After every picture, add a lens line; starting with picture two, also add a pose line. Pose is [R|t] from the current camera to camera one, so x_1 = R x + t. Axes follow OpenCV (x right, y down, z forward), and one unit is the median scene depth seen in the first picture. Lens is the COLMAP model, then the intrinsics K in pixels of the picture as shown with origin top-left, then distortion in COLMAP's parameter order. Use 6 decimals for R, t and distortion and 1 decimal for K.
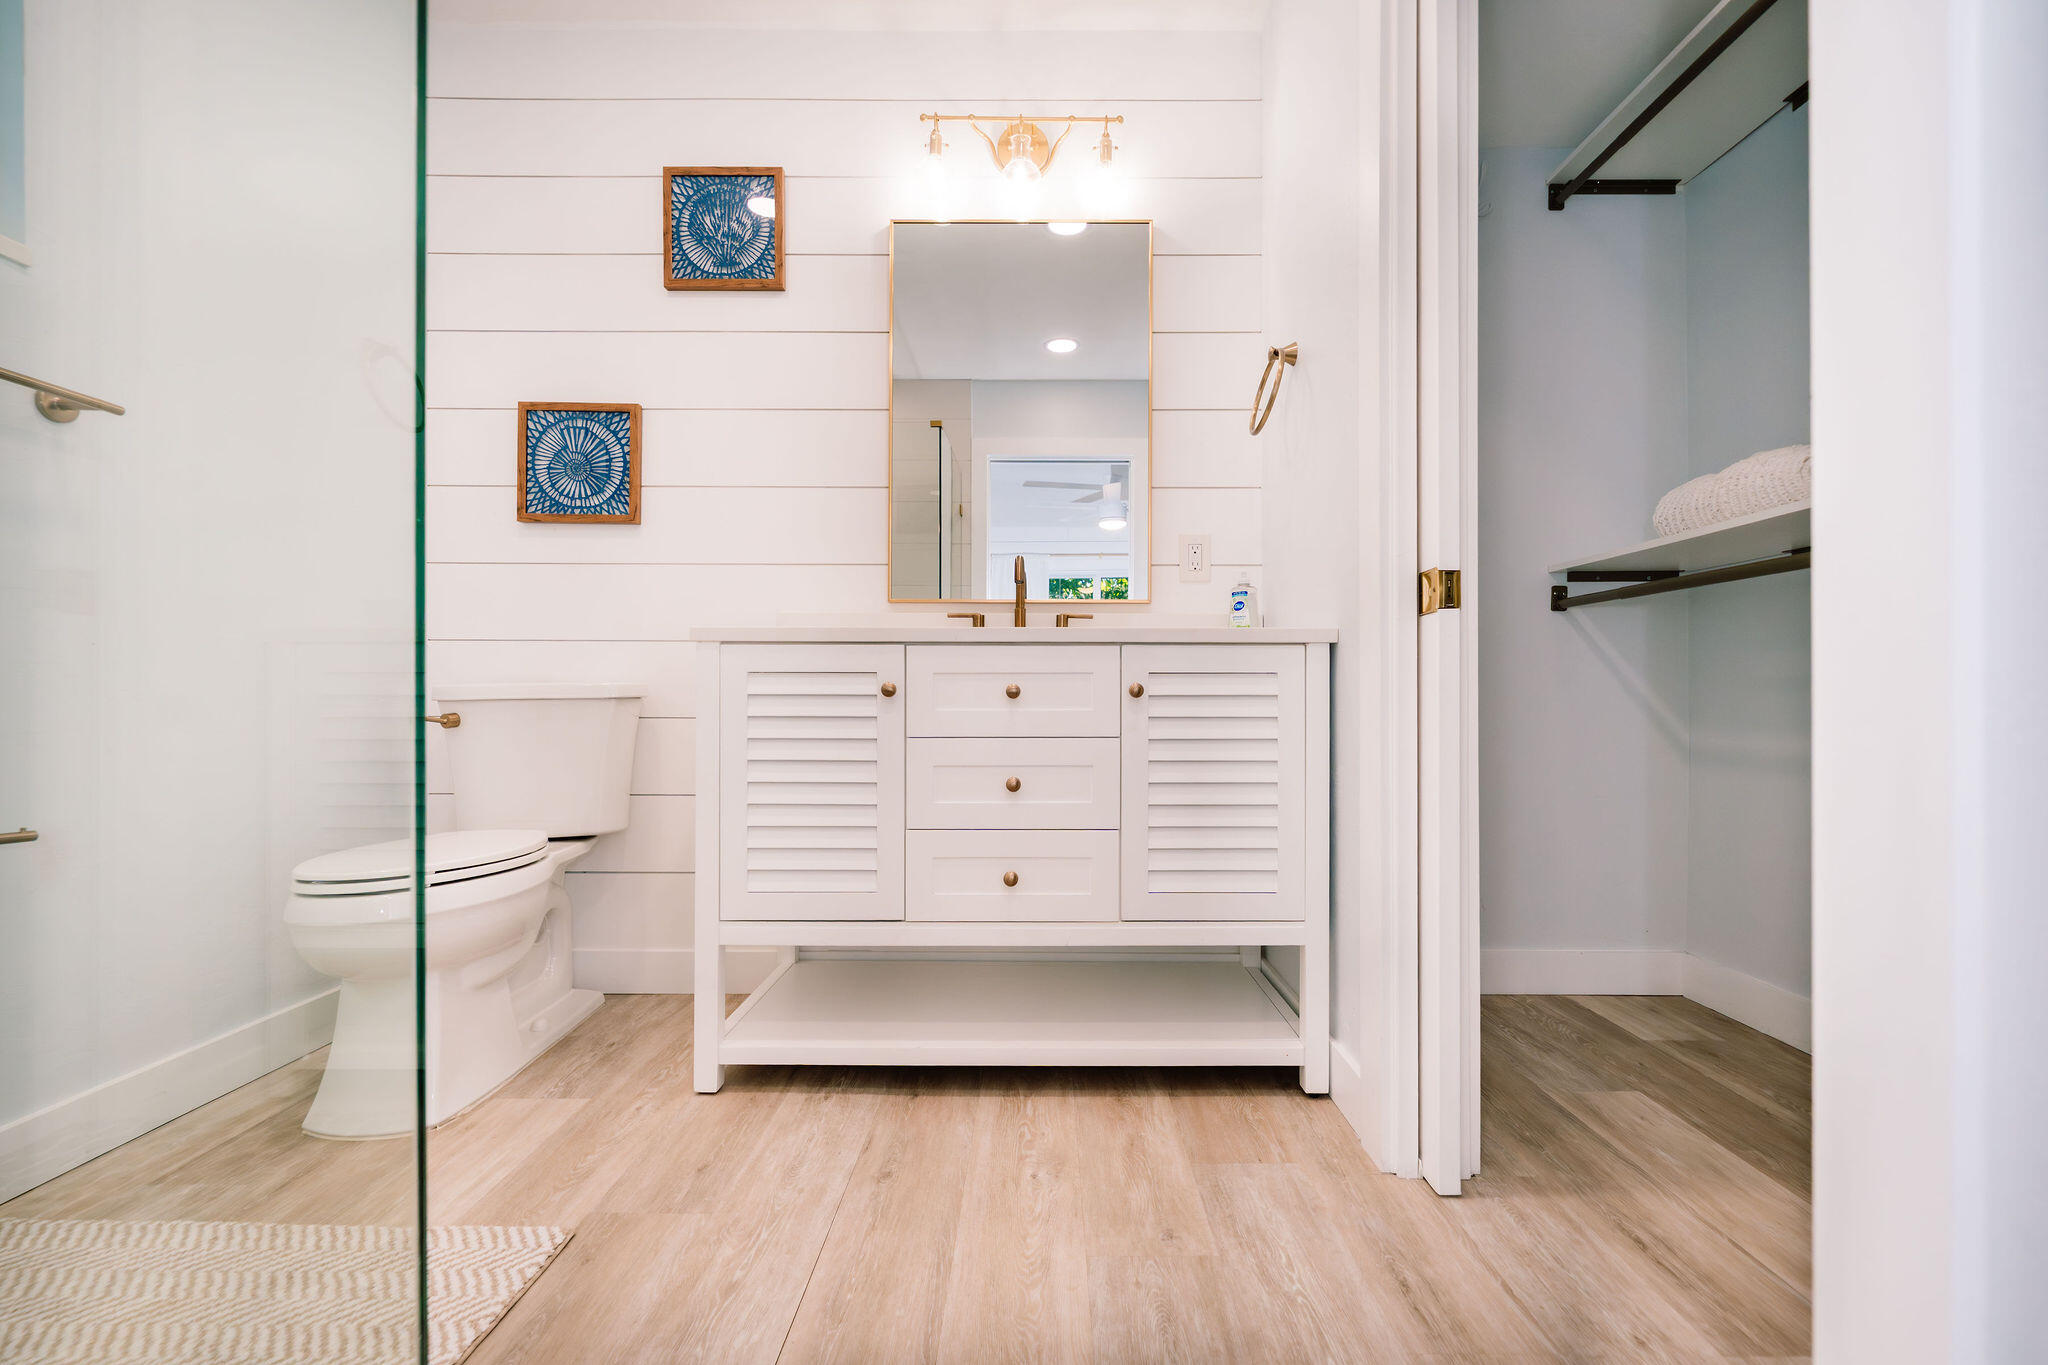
lens RADIAL K [[841.4, 0, 1037.5], [0, 841.4, 695.7], [0, 0, 1]] dist [-0.000660, -0.000749]
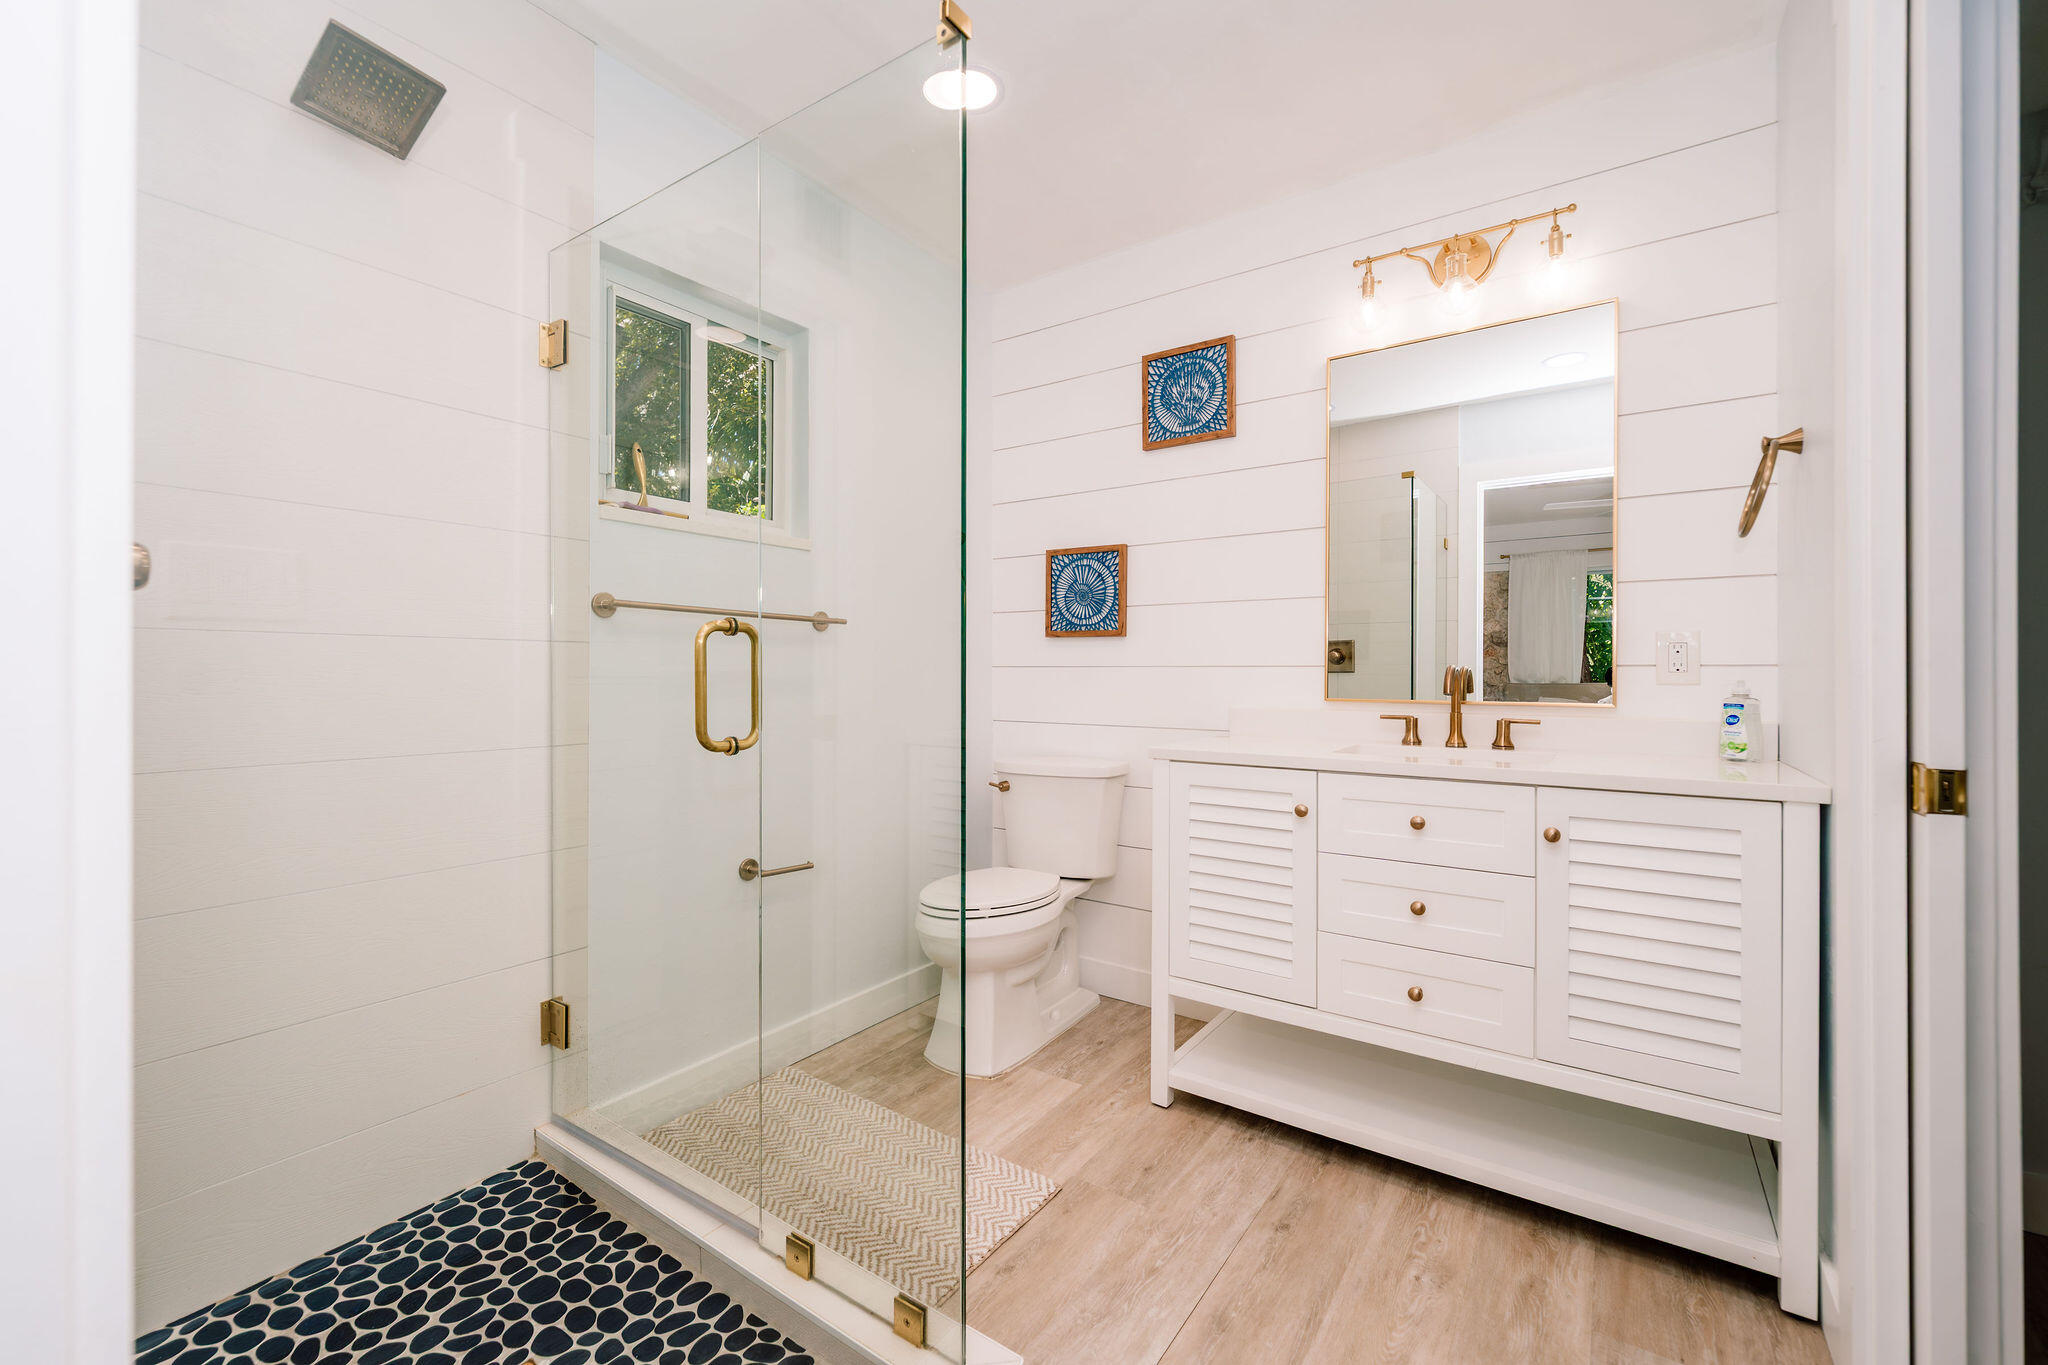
lens RADIAL K [[841.4, 0, 1022.1], [0, 841.4, 672.1], [0, 0, 1]] dist [-0.000660, -0.000749]
pose [[0.818405, 0.005474, -0.574615, 0.169145], [-0.003136, 0.999982, 0.005060, -0.196041], [0.574633, -0.002339, 0.818408, -0.174460]]
